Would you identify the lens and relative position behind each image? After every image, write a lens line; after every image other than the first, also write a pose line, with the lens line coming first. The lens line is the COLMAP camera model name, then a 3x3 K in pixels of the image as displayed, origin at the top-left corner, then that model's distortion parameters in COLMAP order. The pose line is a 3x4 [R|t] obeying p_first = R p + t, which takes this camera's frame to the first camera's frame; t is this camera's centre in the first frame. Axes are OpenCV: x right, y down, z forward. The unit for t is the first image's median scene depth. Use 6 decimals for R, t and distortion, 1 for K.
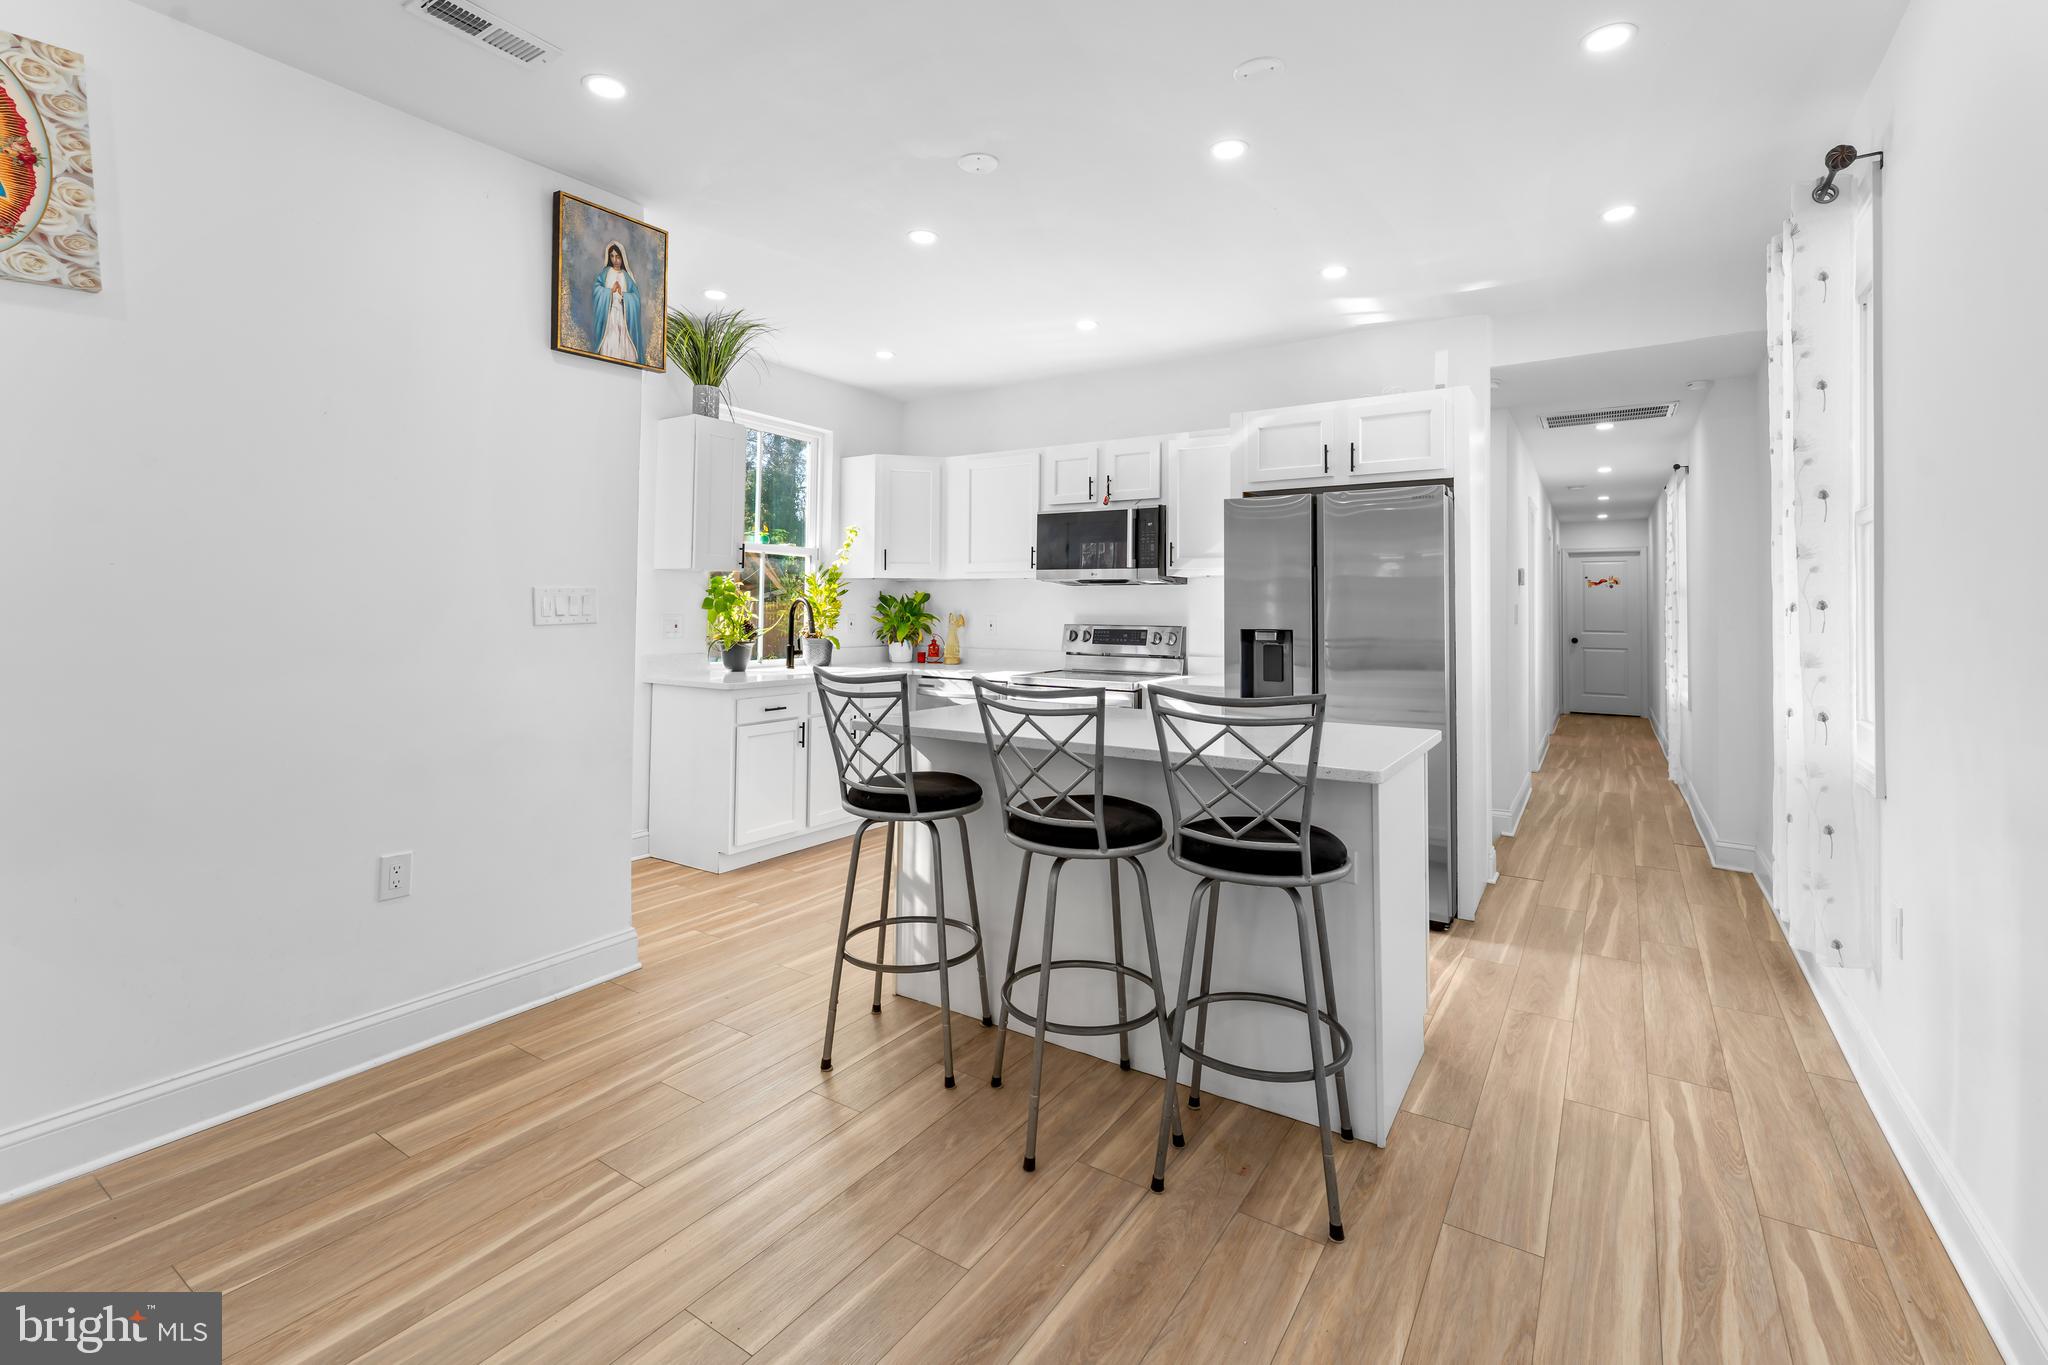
lens RADIAL K [[917.0, 0, 1030.1], [0, 917.0, 581.8], [0, 0, 1]] dist [-0.000062, -0.000393]
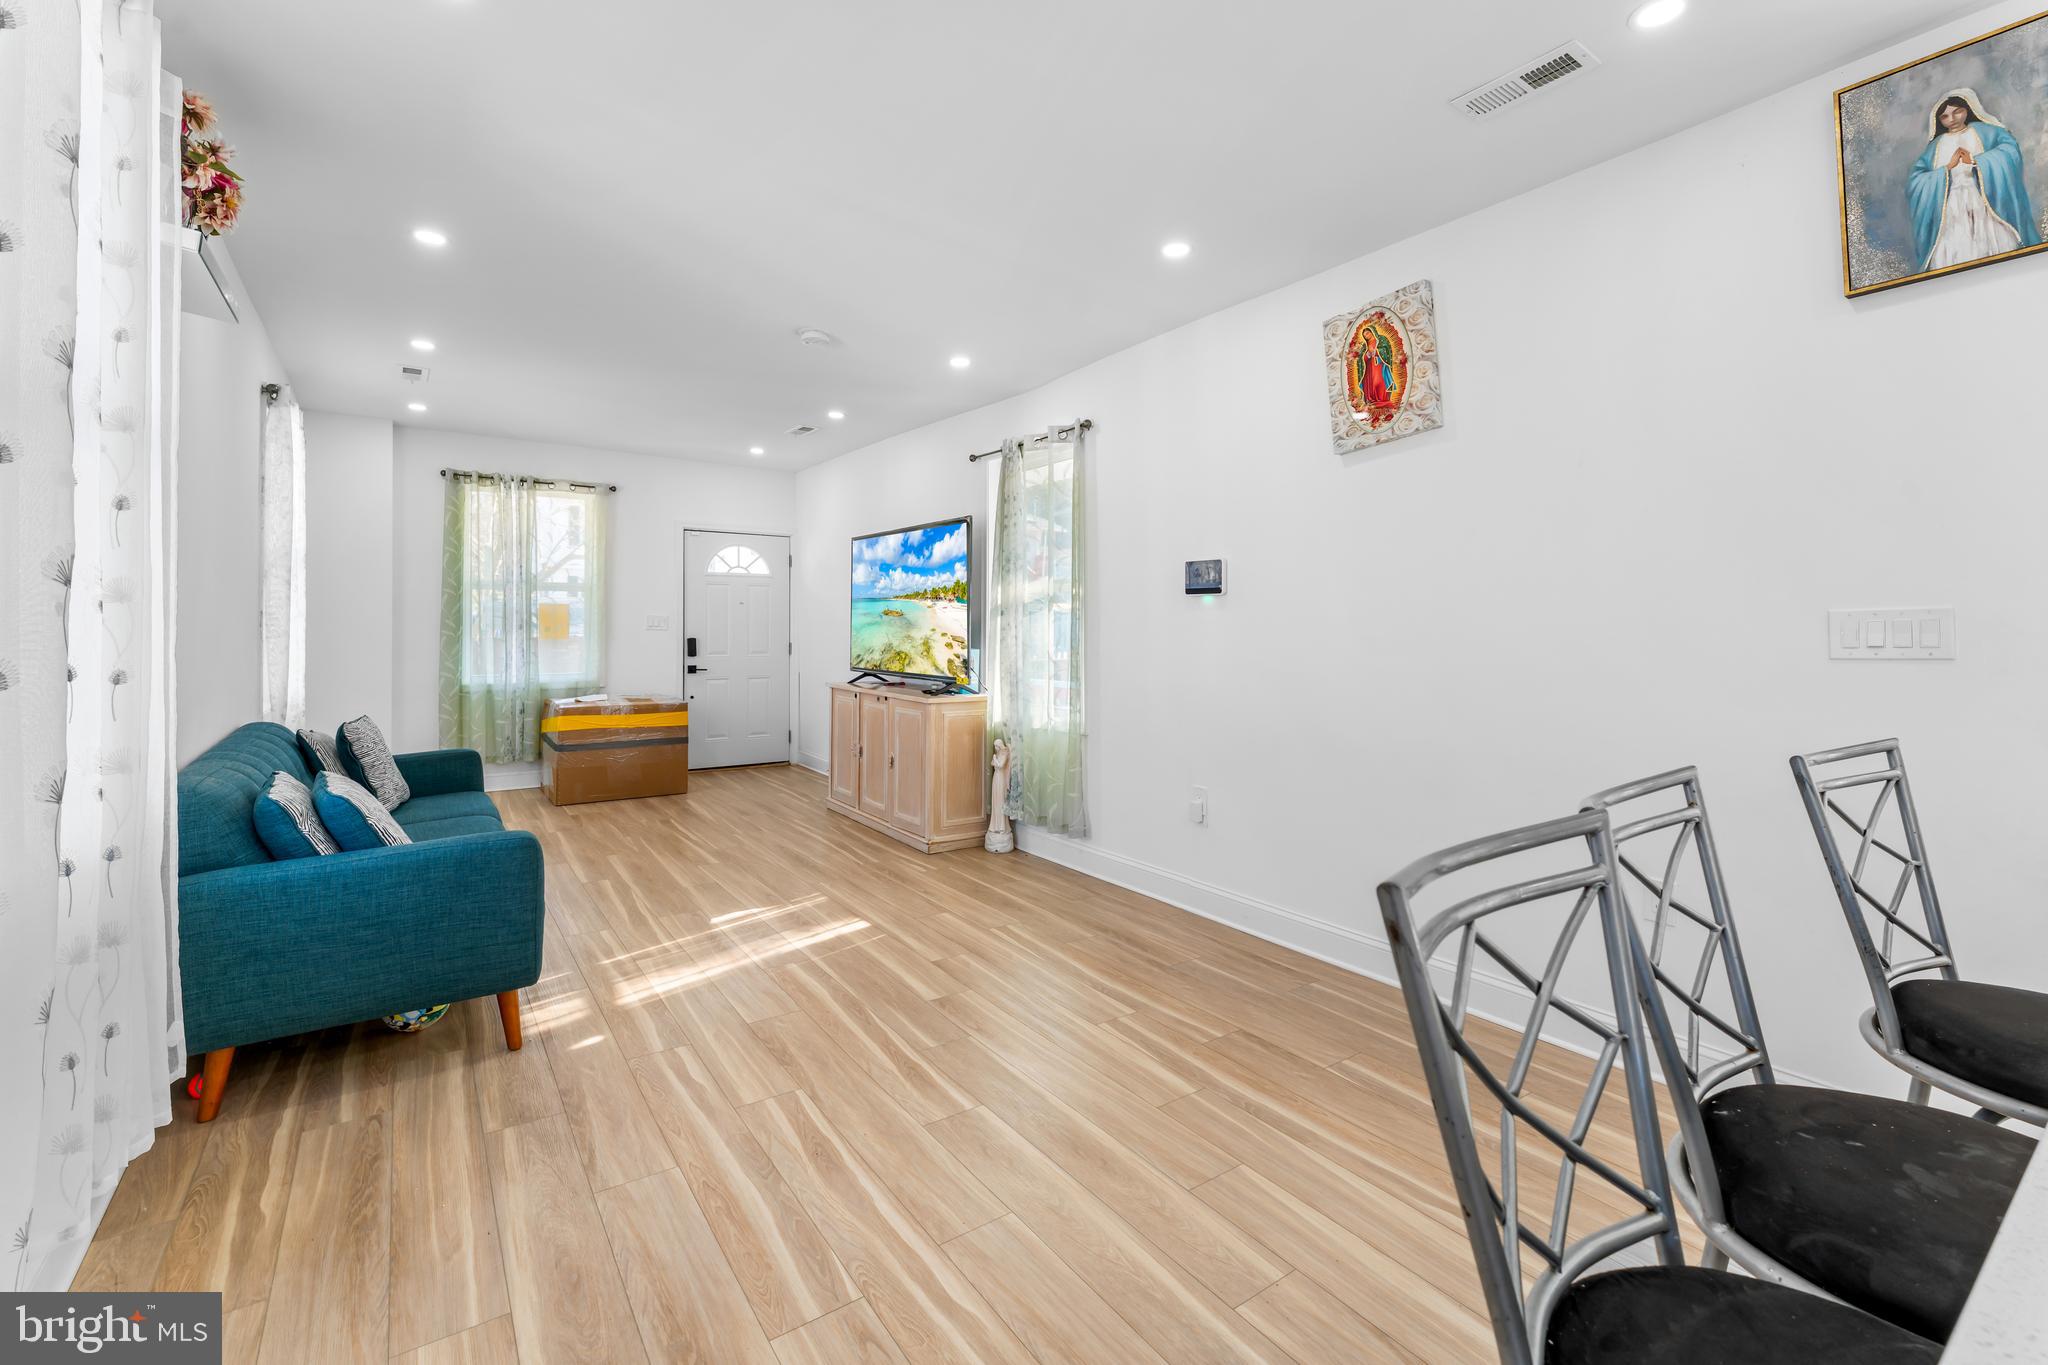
lens RADIAL K [[887.9, 0, 1030.0], [0, 887.9, 640.0], [0, 0, 1]] dist [0.012885, -0.012488]
pose [[-0.374998, 0.002987, -0.927021, 0.240049], [0.021160, 0.999762, -0.005339, 0.011655], [0.926784, -0.021618, -0.374972, 0.366004]]
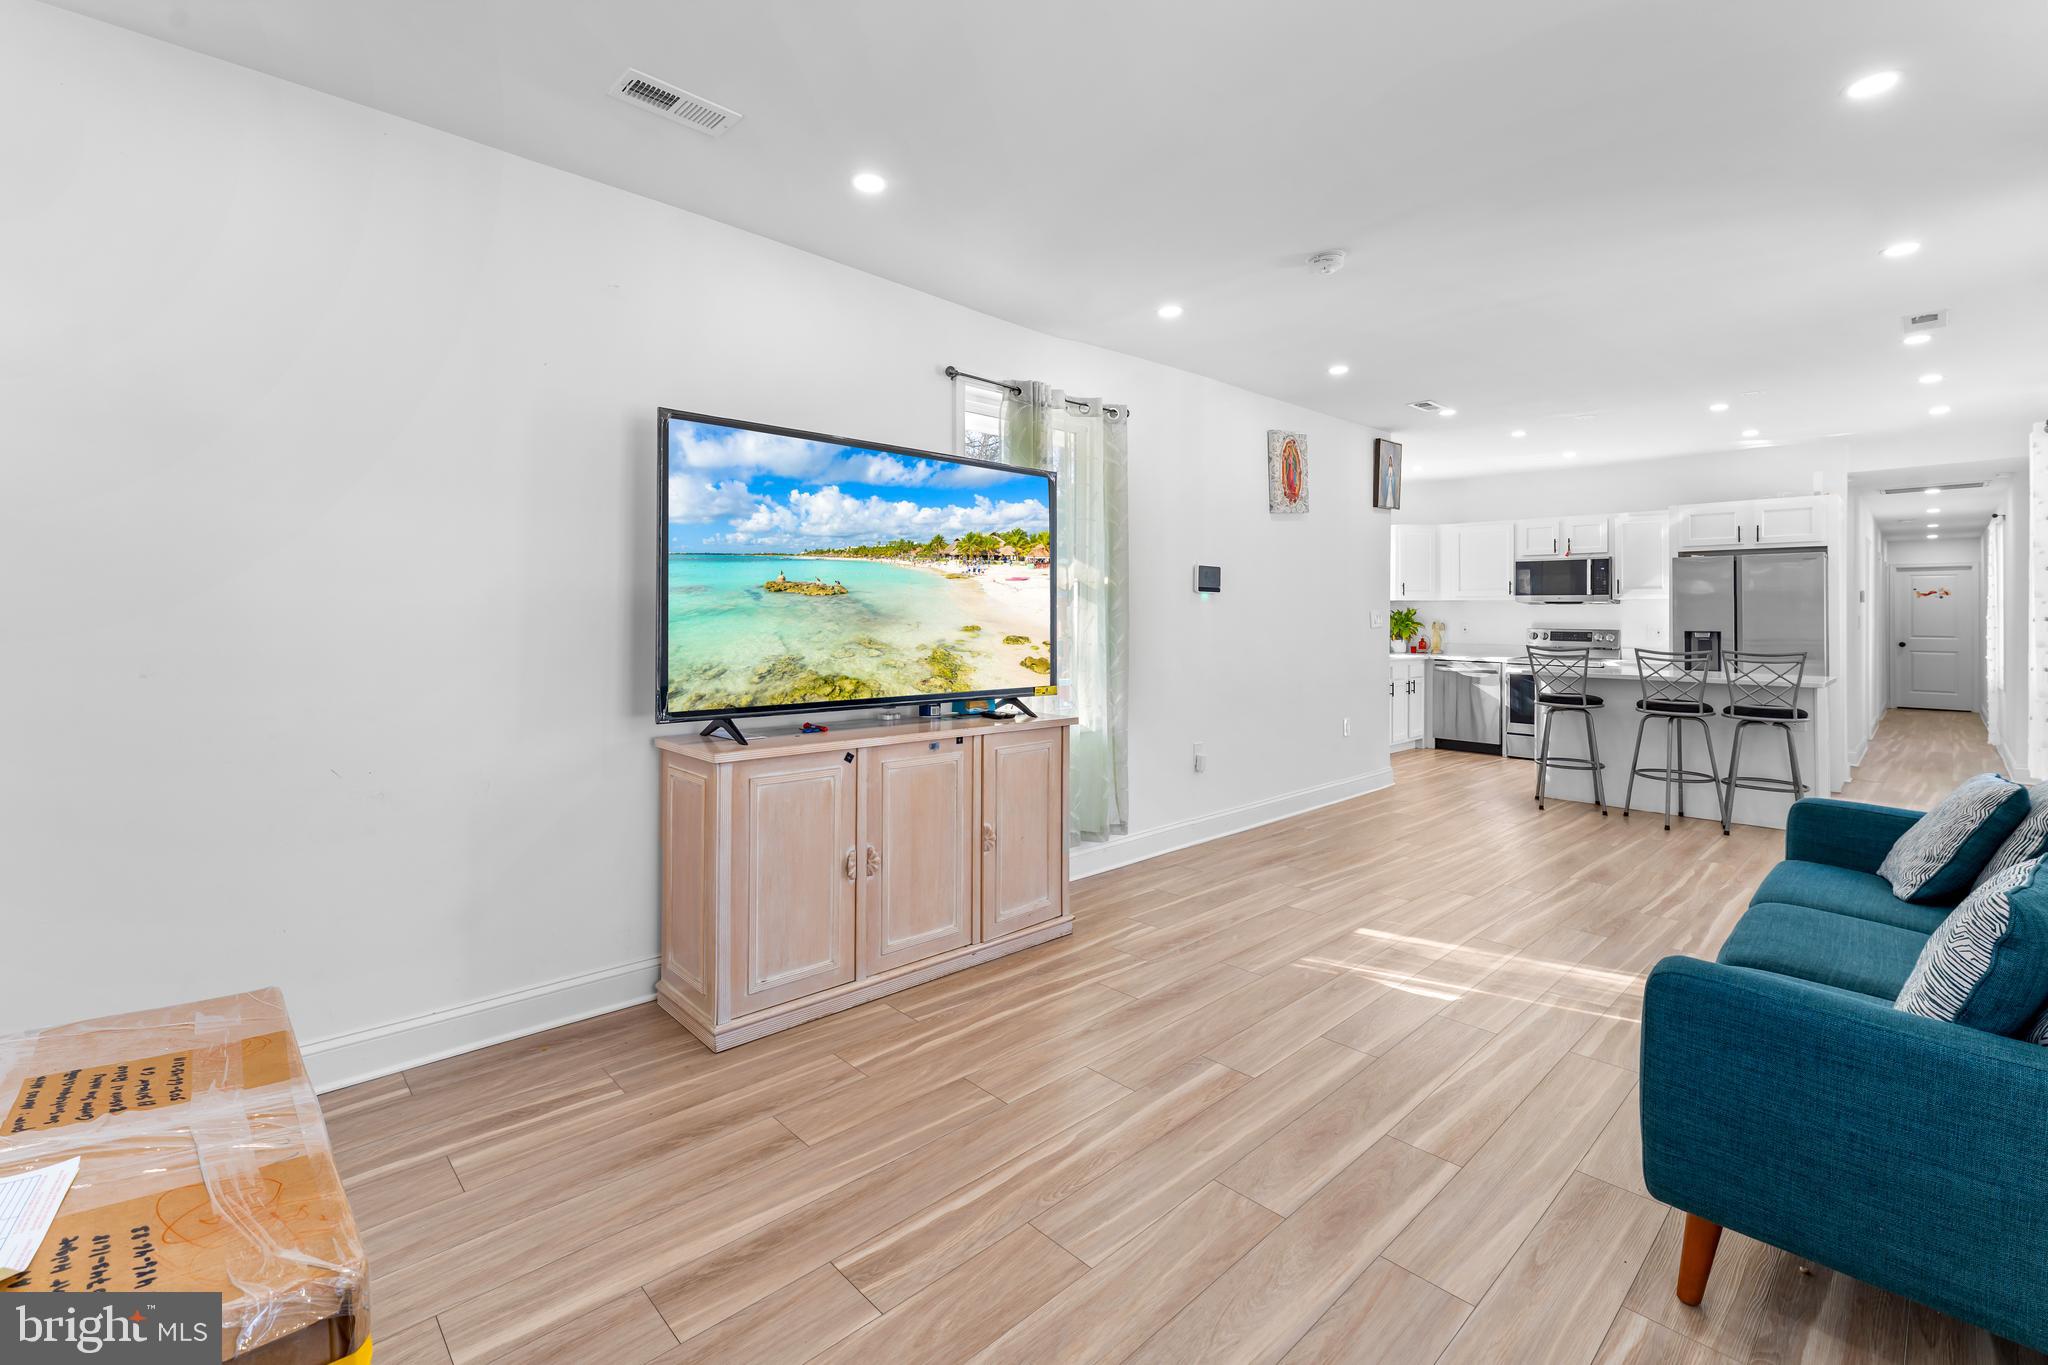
lens RADIAL K [[916.3, 0, 1008.6], [0, 916.3, 605.6], [0, 0, 1]] dist [0.000062, -0.000199]
pose [[0.972821, -0.004793, -0.231511, -0.509297], [0.009091, 0.999805, 0.017504, -0.032739], [0.231382, -0.019133, 0.972675, -0.831112]]
